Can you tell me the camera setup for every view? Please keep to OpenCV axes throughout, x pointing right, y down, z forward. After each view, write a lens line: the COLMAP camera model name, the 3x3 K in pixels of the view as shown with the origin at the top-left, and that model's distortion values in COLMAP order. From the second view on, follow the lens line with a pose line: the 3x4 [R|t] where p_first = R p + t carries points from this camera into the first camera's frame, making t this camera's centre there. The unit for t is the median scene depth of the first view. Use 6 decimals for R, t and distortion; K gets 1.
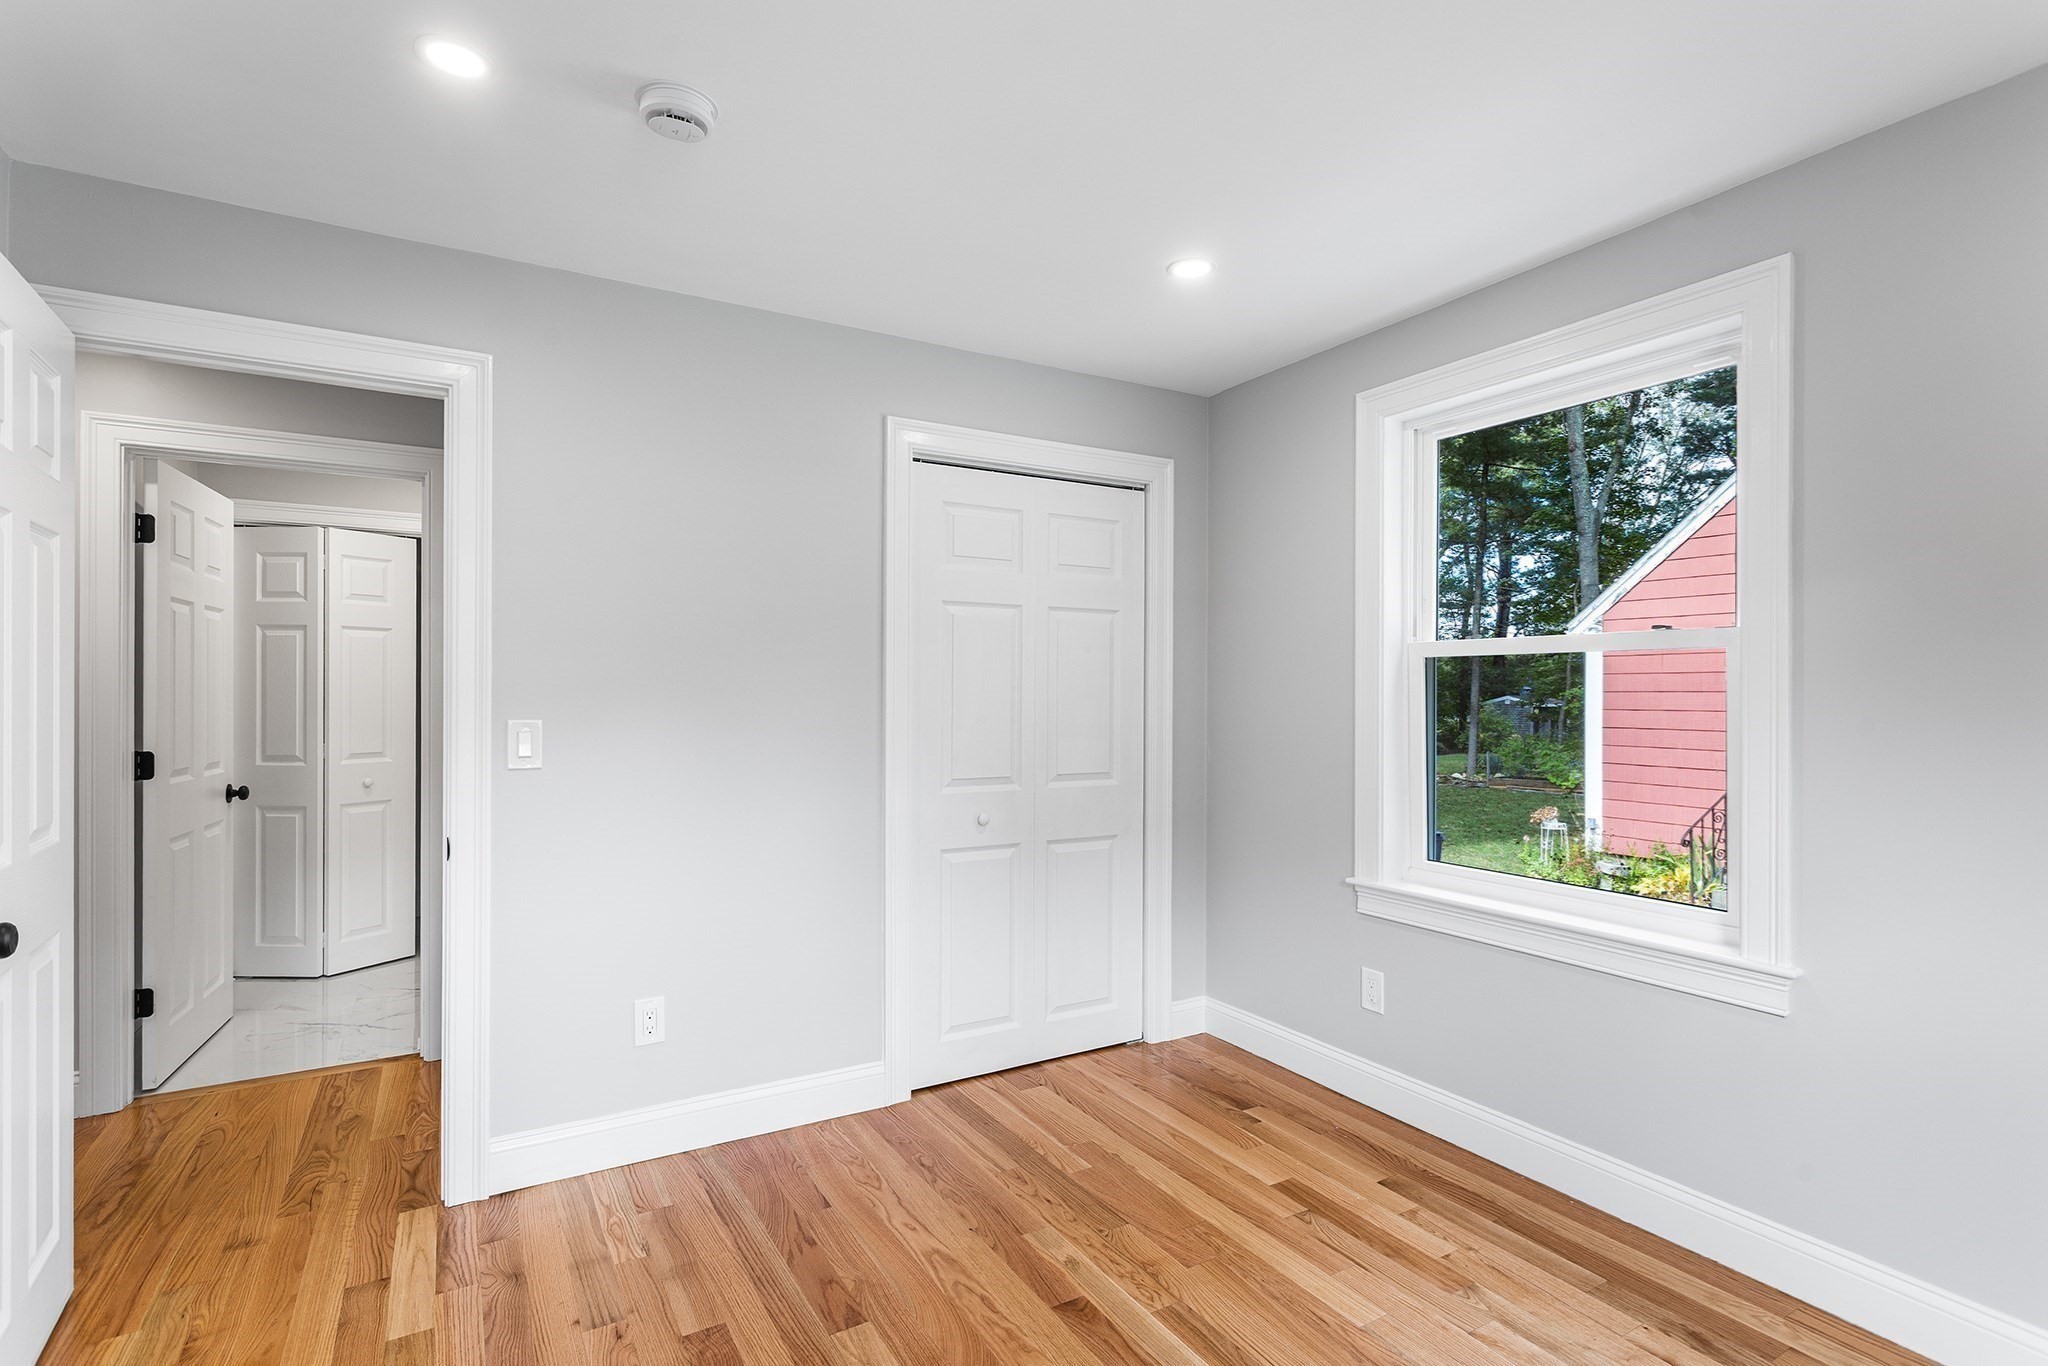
lens RADIAL K [[977.0, 0, 1027.5], [0, 977.0, 691.5], [0, 0, 1]] dist [0.000569, 0.000033]
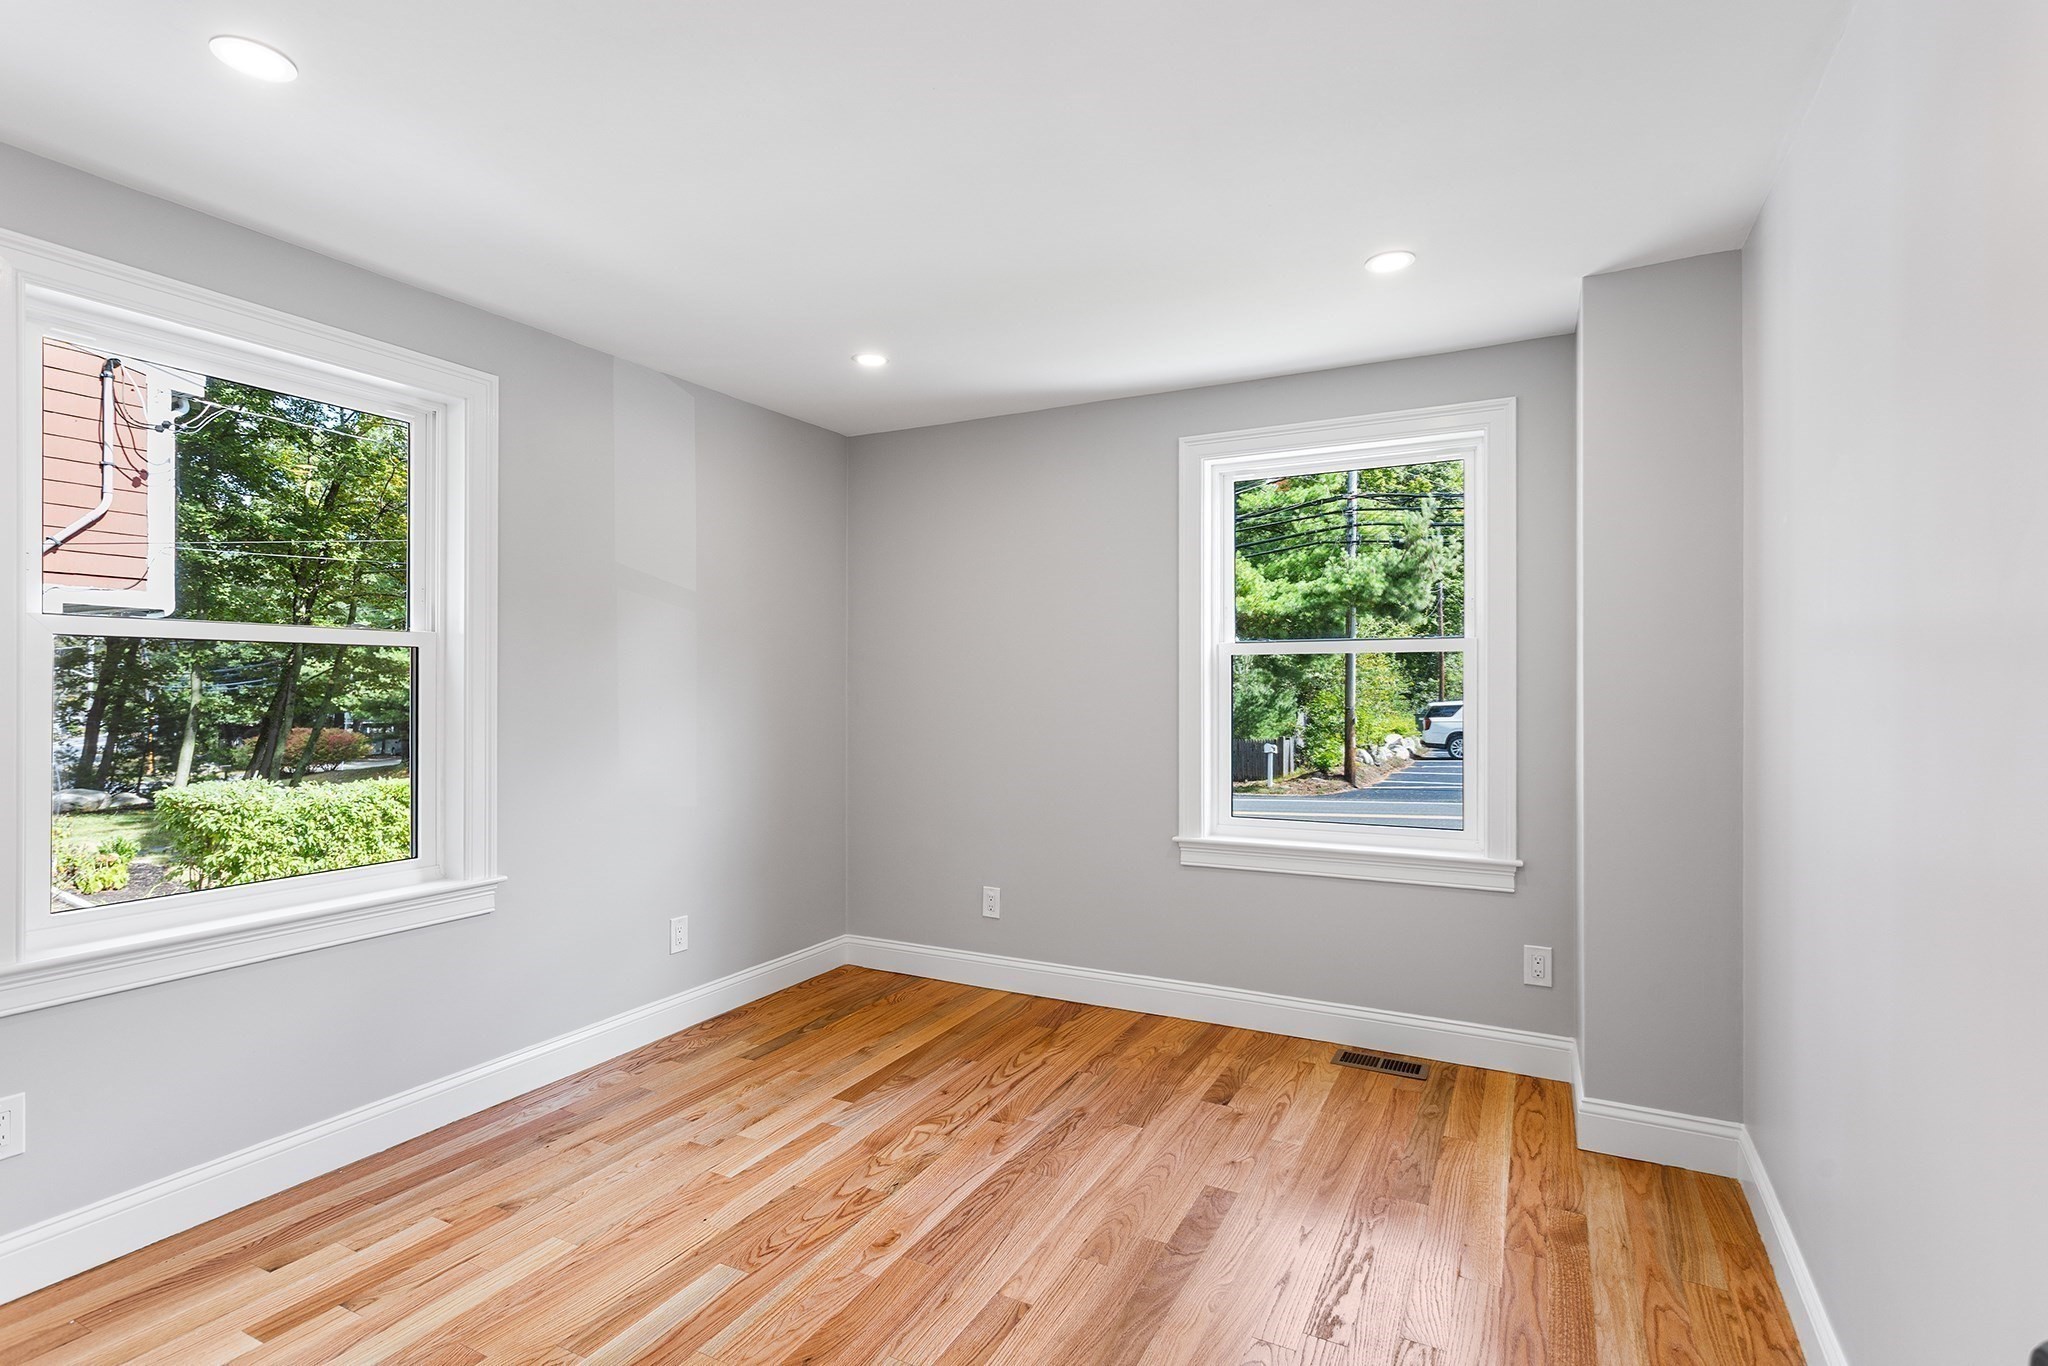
lens RADIAL K [[977.0, 0, 1027.5], [0, 977.0, 691.5], [0, 0, 1]] dist [0.000569, 0.000033]
pose [[-0.531256, -0.002815, 0.847207, -0.777151], [-0.001230, 0.999996, 0.002551, 0.007411], [-0.847211, 0.000313, -0.531257, 1.015600]]
